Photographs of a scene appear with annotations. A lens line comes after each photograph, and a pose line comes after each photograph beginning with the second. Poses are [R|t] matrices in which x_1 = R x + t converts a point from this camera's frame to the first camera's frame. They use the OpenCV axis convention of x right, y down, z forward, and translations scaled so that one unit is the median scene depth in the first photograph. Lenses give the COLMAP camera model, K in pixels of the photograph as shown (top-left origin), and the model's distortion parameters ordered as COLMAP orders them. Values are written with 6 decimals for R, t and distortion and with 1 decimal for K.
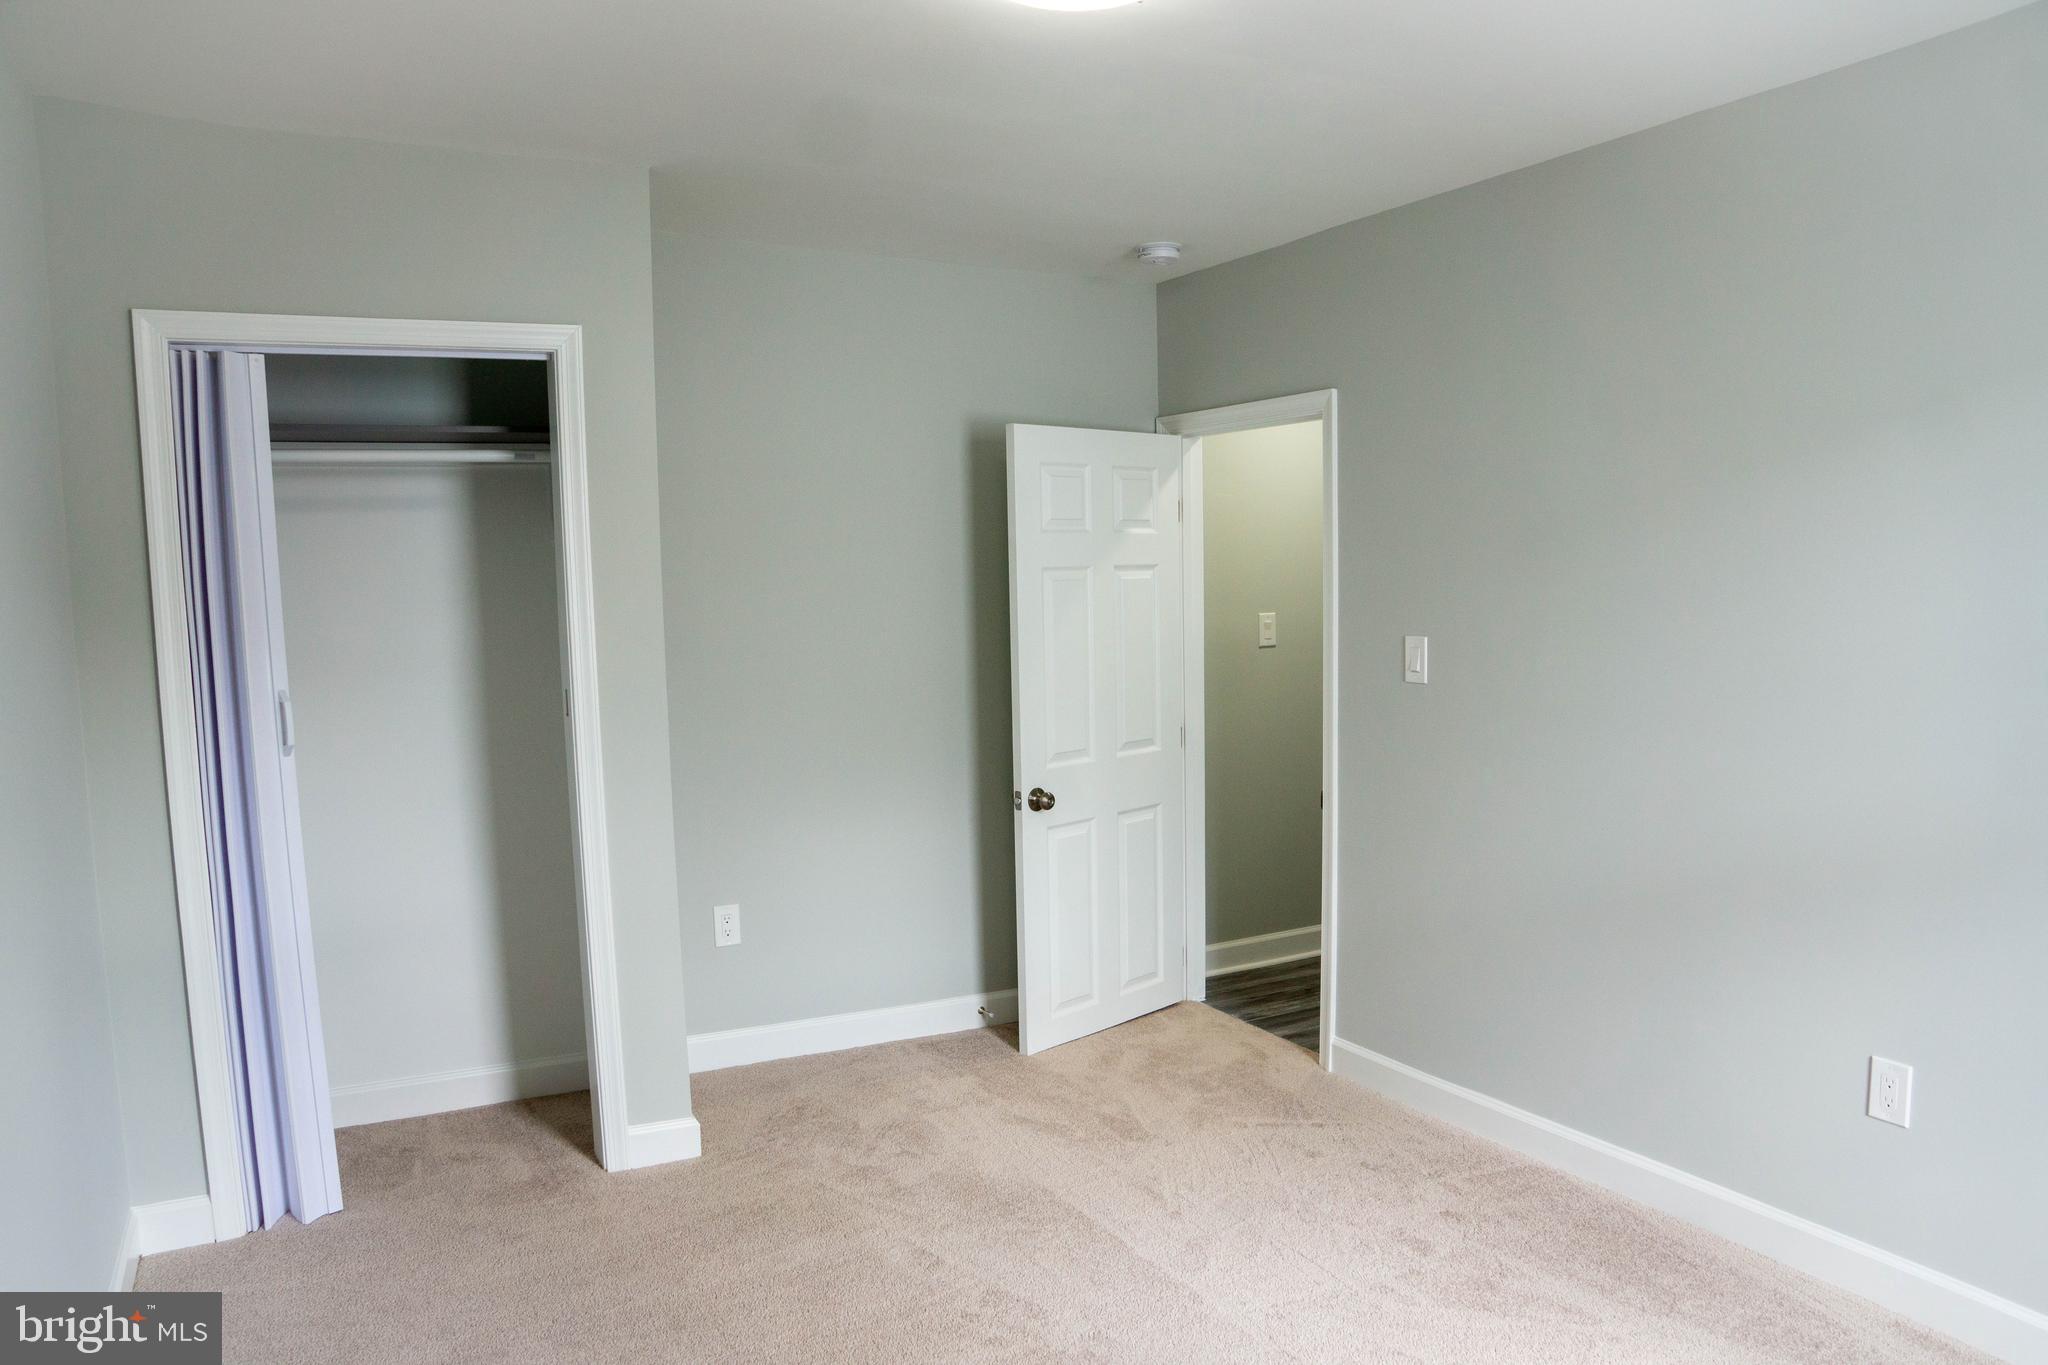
lens RADIAL K [[1500.1, 0, 1017.3], [0, 1500.1, 707.5], [0, 0, 1]] dist [-0.174822, 0.116730]
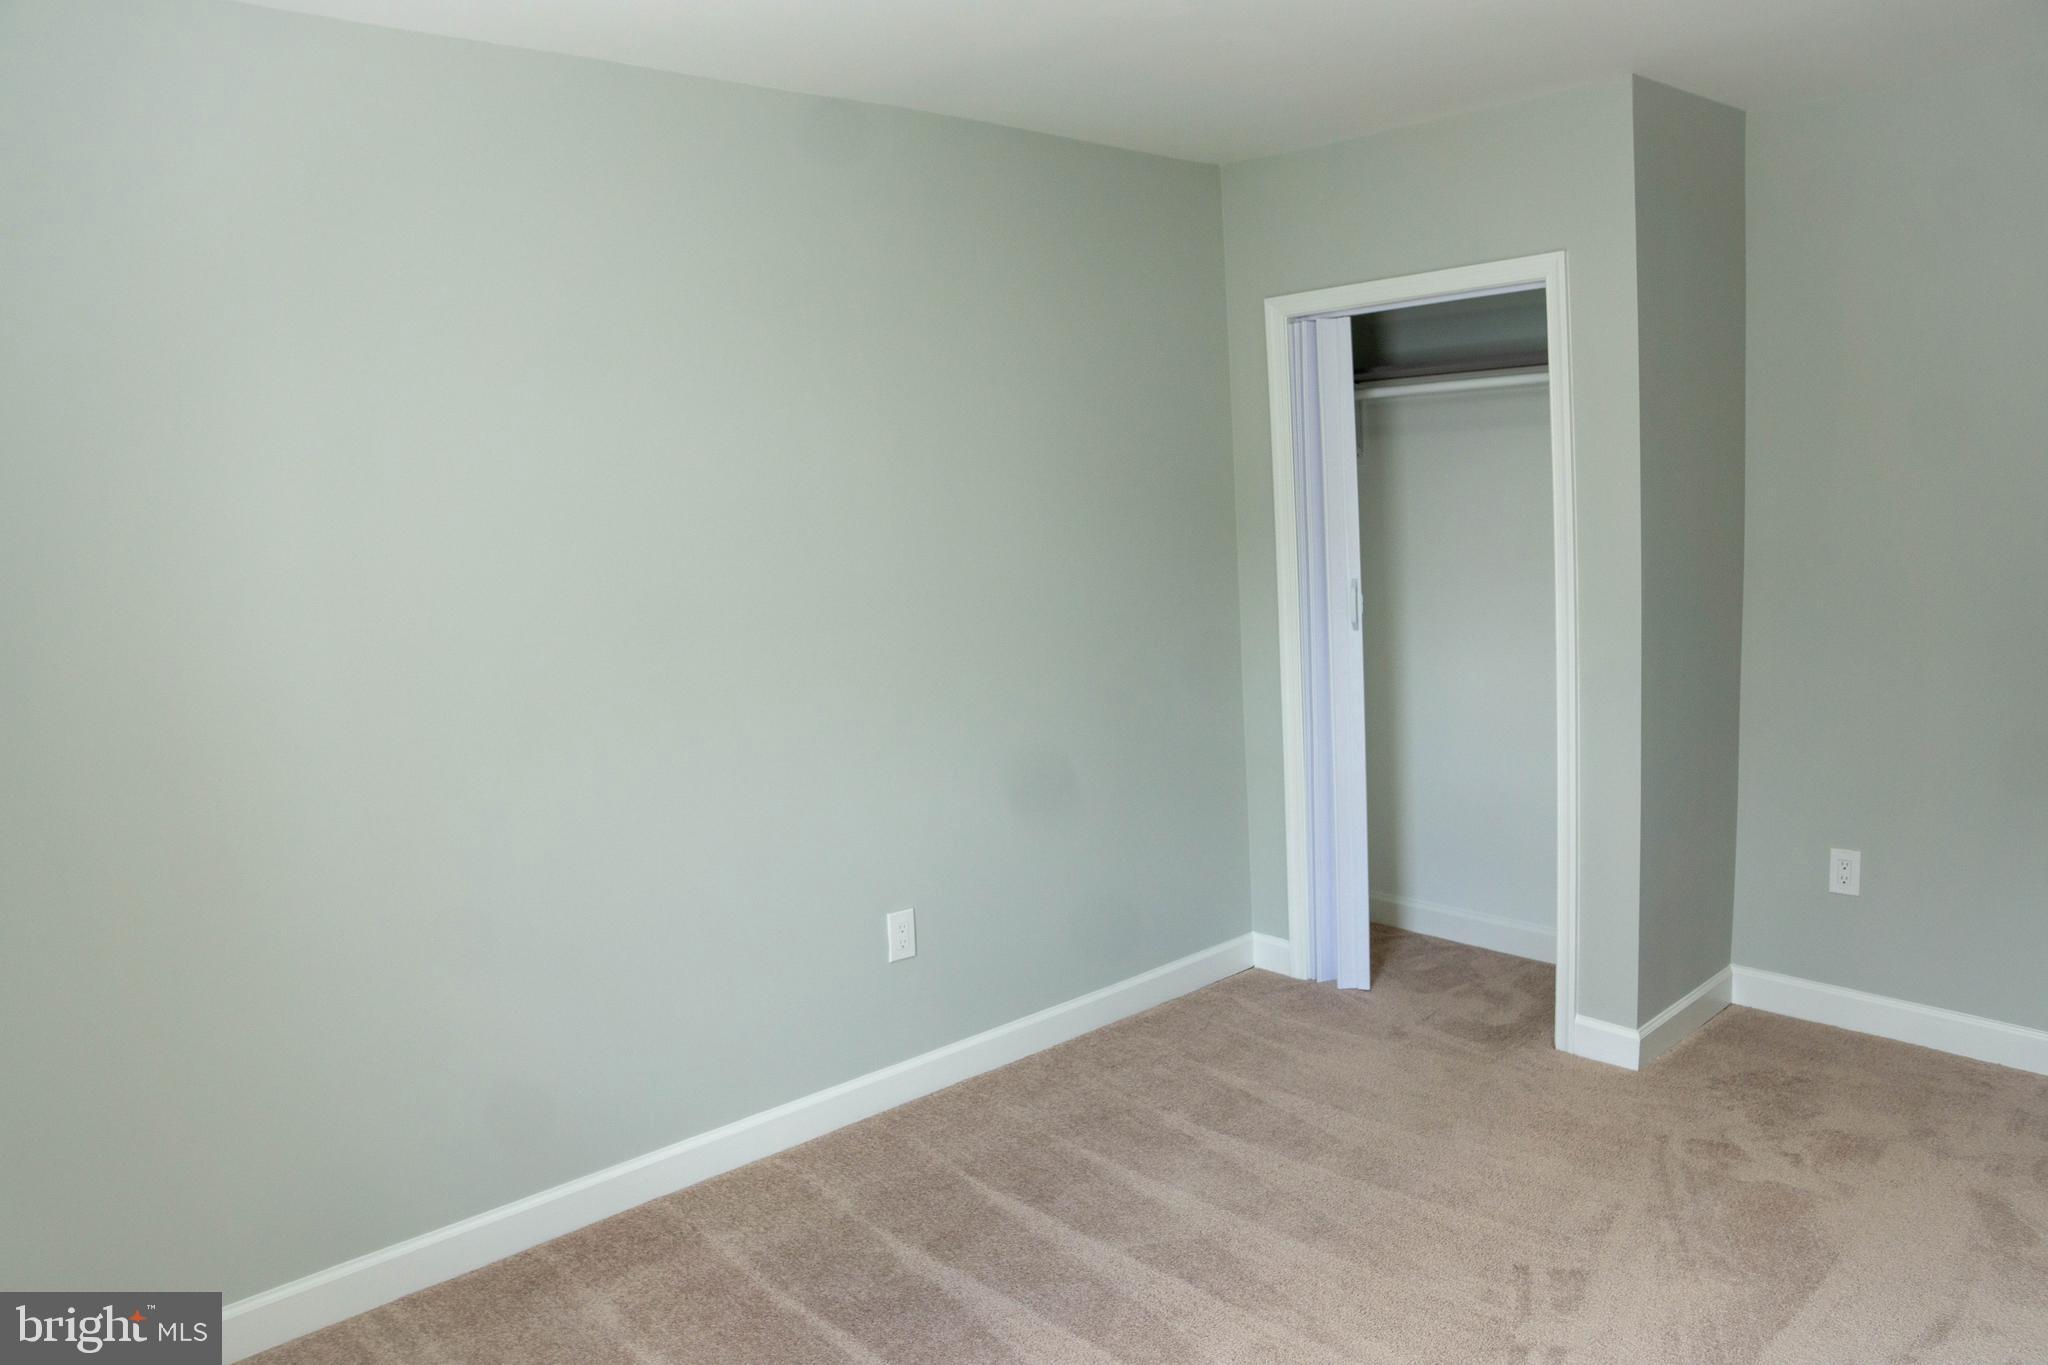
lens RADIAL K [[1500.1, 0, 1017.3], [0, 1500.1, 707.5], [0, 0, 1]] dist [-0.174822, 0.116730]
pose [[0.189764, 0.145476, -0.970993, 0.647089], [-0.046357, 0.989187, 0.139142, -0.060382], [0.980735, 0.018609, 0.194456, 0.395985]]
